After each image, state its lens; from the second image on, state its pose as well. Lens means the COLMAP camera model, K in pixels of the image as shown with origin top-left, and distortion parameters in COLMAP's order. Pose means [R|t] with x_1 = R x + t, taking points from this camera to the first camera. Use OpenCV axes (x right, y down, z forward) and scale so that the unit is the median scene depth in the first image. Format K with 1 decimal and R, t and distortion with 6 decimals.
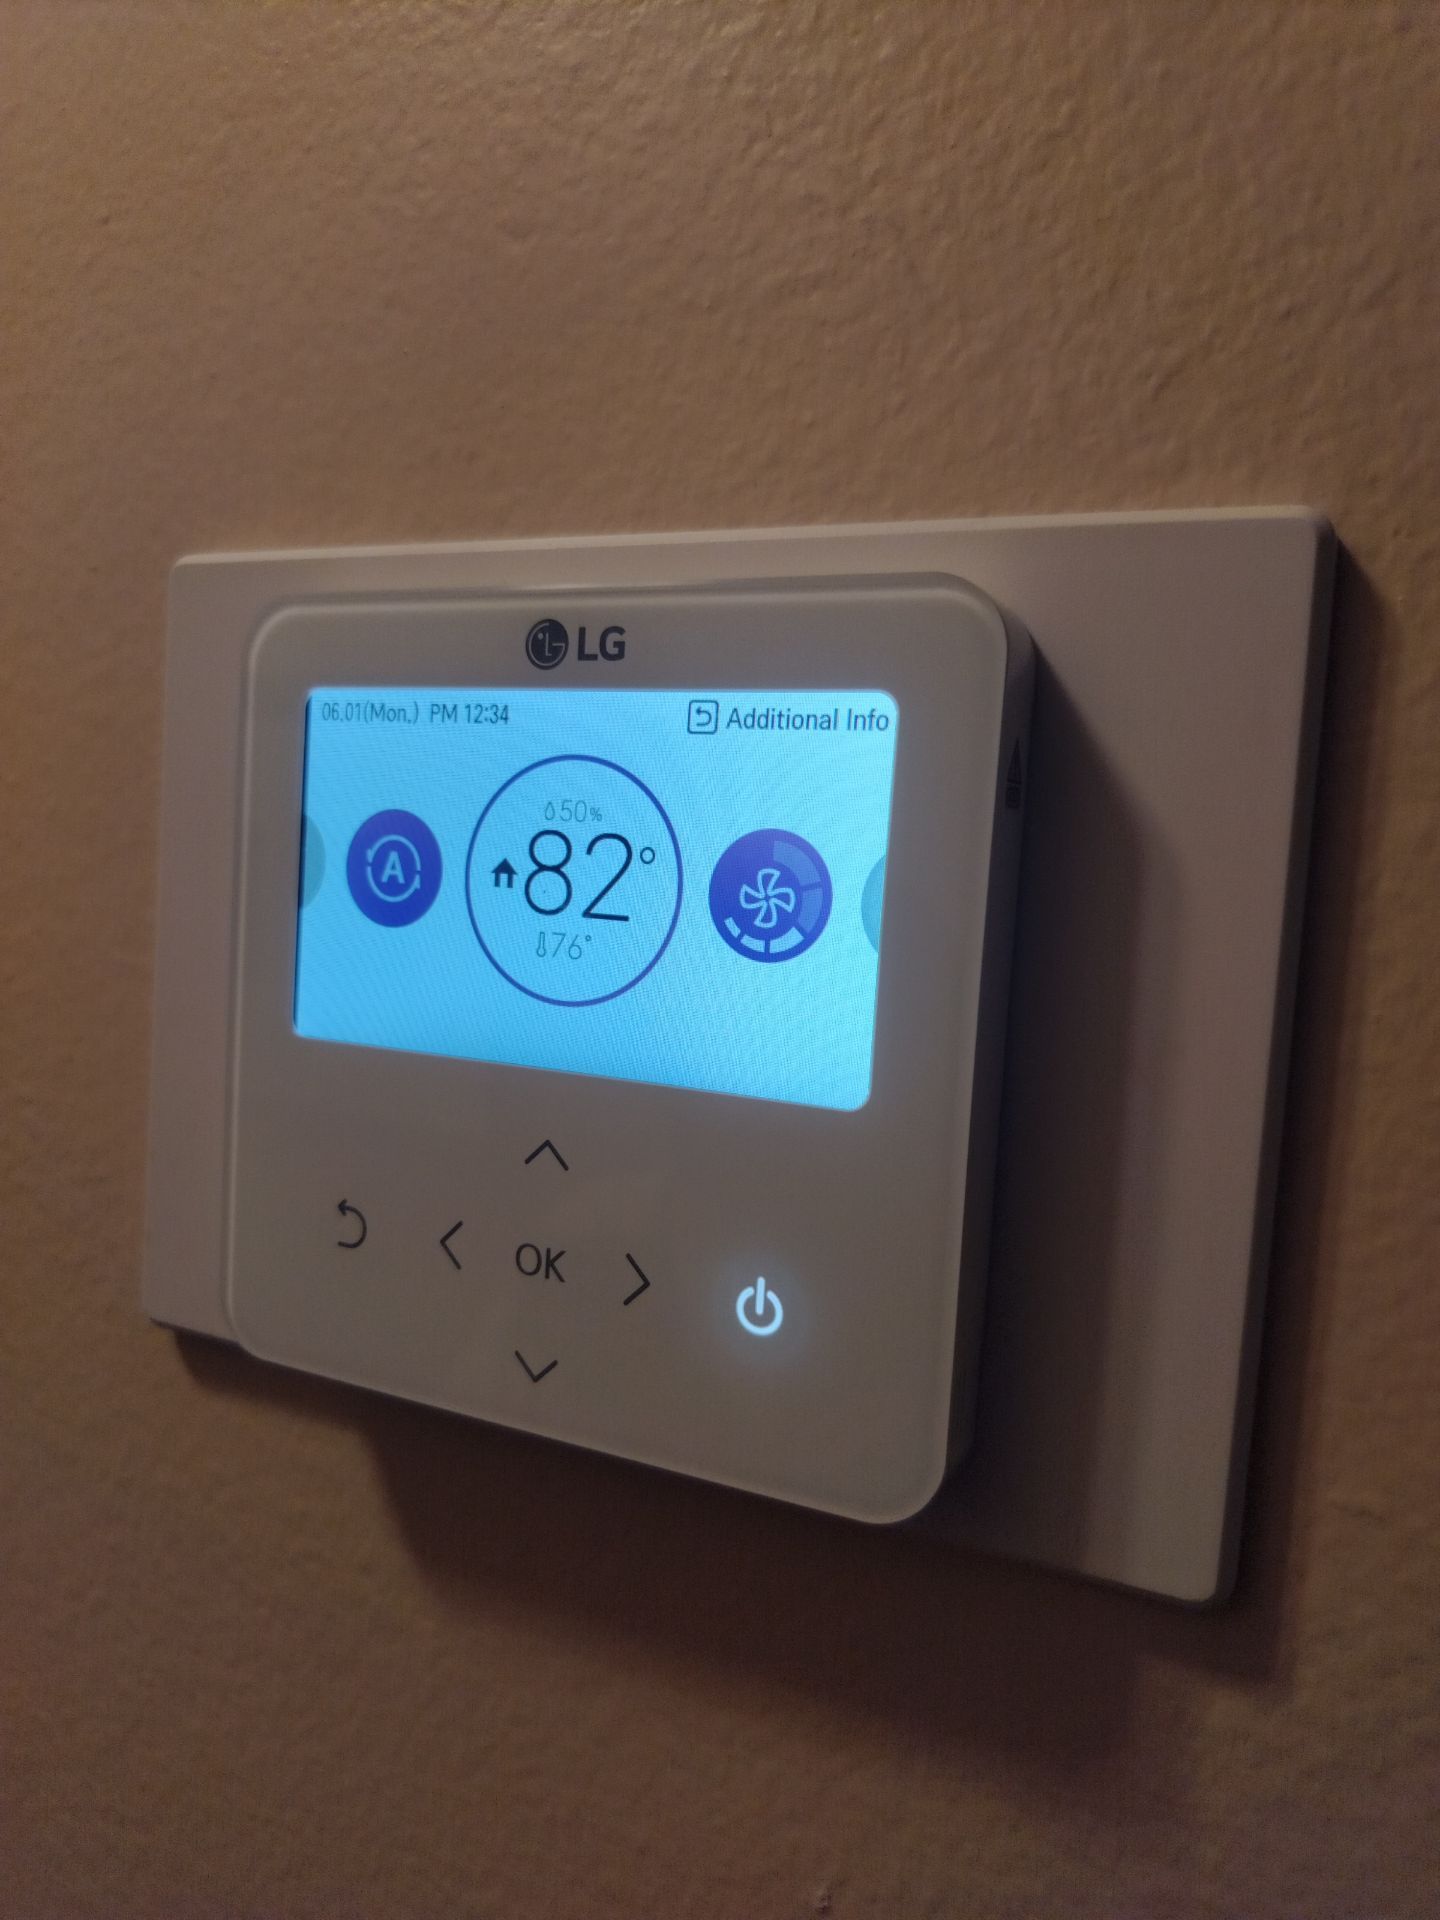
lens RADIAL K [[1453.6, 0, 720.0], [0, 1453.6, 960.0], [0, 0, 1]] dist [0.008323, -0.000916]
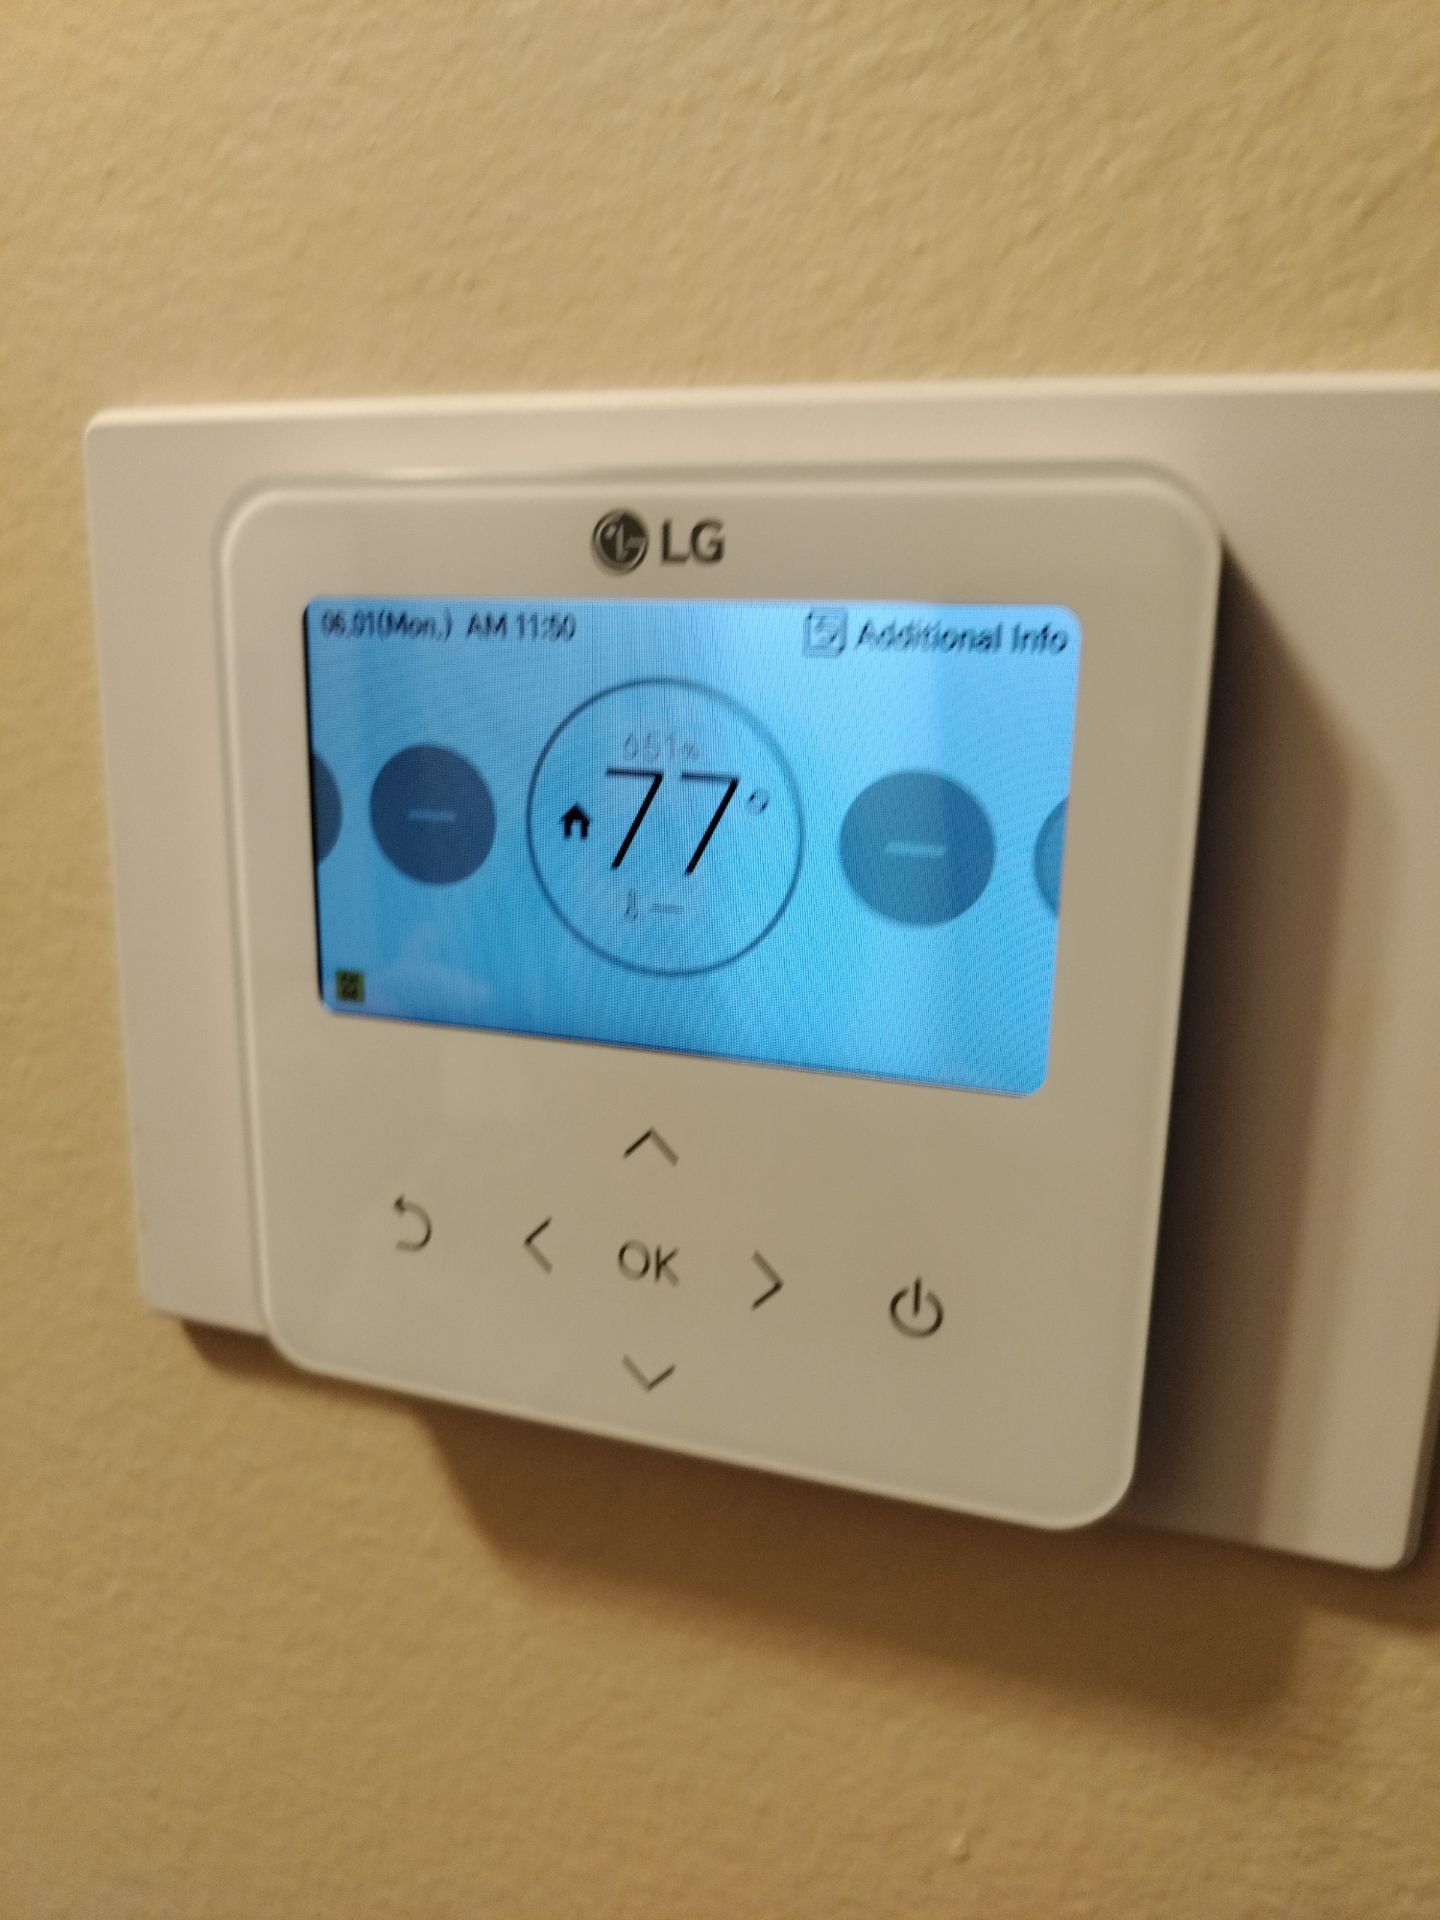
lens RADIAL K [[1444.2, 0, 720.0], [0, 1444.2, 960.0], [0, 0, 1]] dist [-0.010485, 0.008421]
pose [[0.992227, -0.060494, 0.108748, -0.163857], [0.042713, 0.986359, 0.158973, -0.110768], [-0.116881, -0.153092, 0.981275, 0.160602]]
